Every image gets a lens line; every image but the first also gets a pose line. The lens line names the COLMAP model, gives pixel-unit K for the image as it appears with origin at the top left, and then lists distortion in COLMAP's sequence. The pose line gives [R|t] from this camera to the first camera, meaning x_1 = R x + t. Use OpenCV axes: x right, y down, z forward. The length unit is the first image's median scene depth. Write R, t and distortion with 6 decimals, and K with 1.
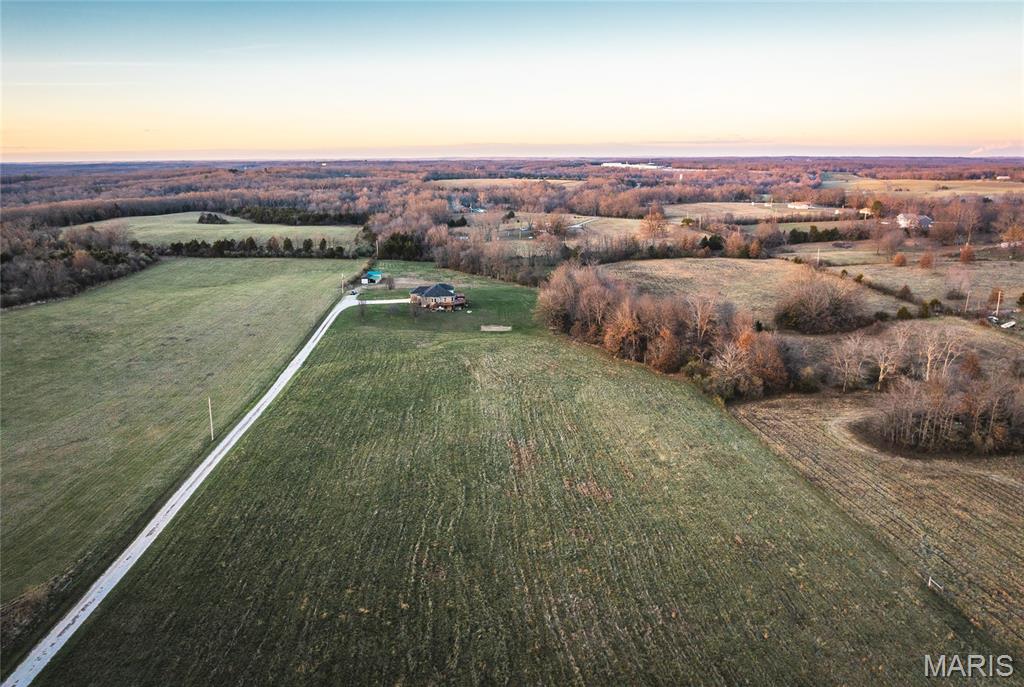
lens RADIAL K [[707.8, 0, 512.0], [0, 707.8, 343.5], [0, 0, 1]] dist [-0.039961, -0.000749]
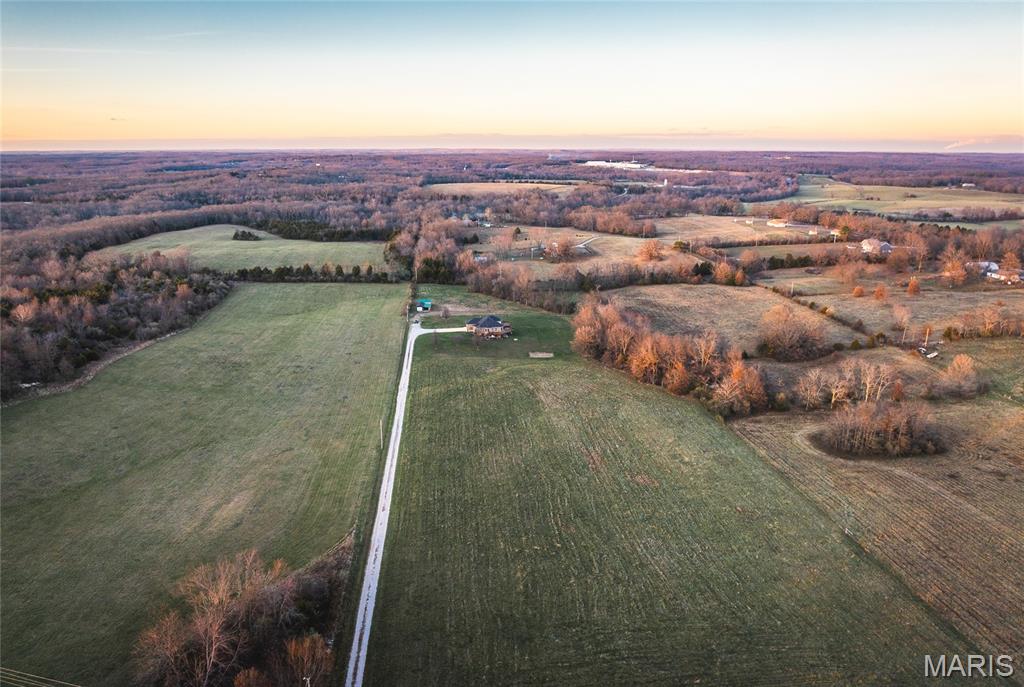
lens RADIAL K [[707.8, 0, 512.0], [0, 707.8, 343.5], [0, 0, 1]] dist [-0.039961, -0.000749]
pose [[0.999614, 0.000179, 0.027779, -0.100465], [-0.000503, 0.999932, 0.011633, -0.051642], [-0.027775, -0.011642, 0.999546, -0.249399]]
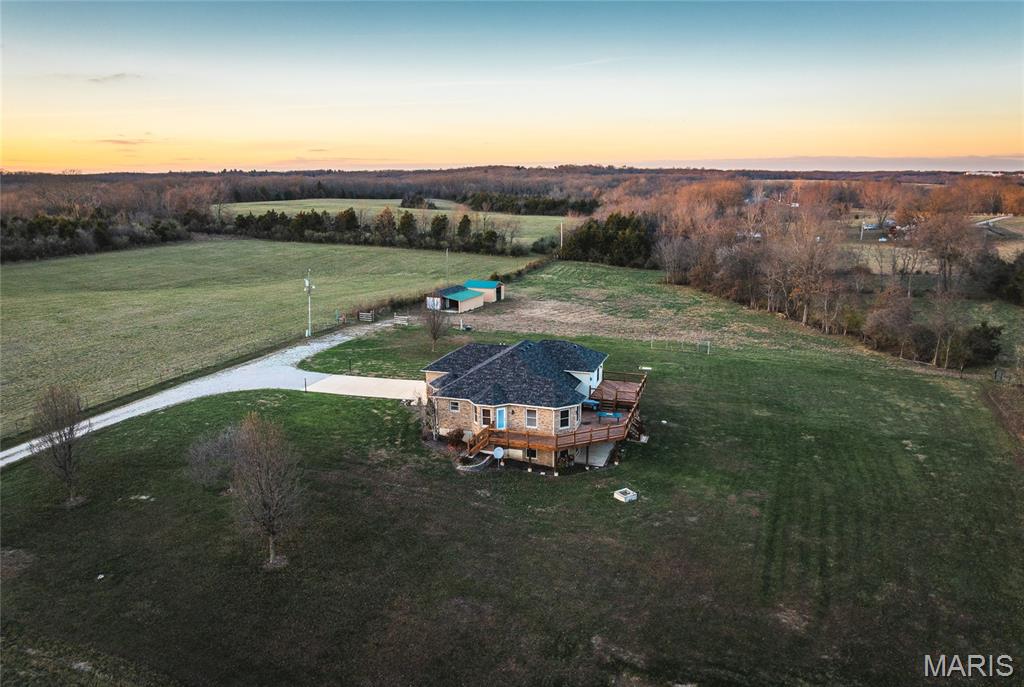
lens RADIAL K [[707.8, 0, 512.0], [0, 707.8, 343.5], [0, 0, 1]] dist [-0.039961, -0.000749]
pose [[0.908312, 0.097880, -0.406681, -0.010270], [-0.105918, 0.994371, 0.002761, -0.085230], [0.404662, 0.040567, 0.913566, 0.788520]]
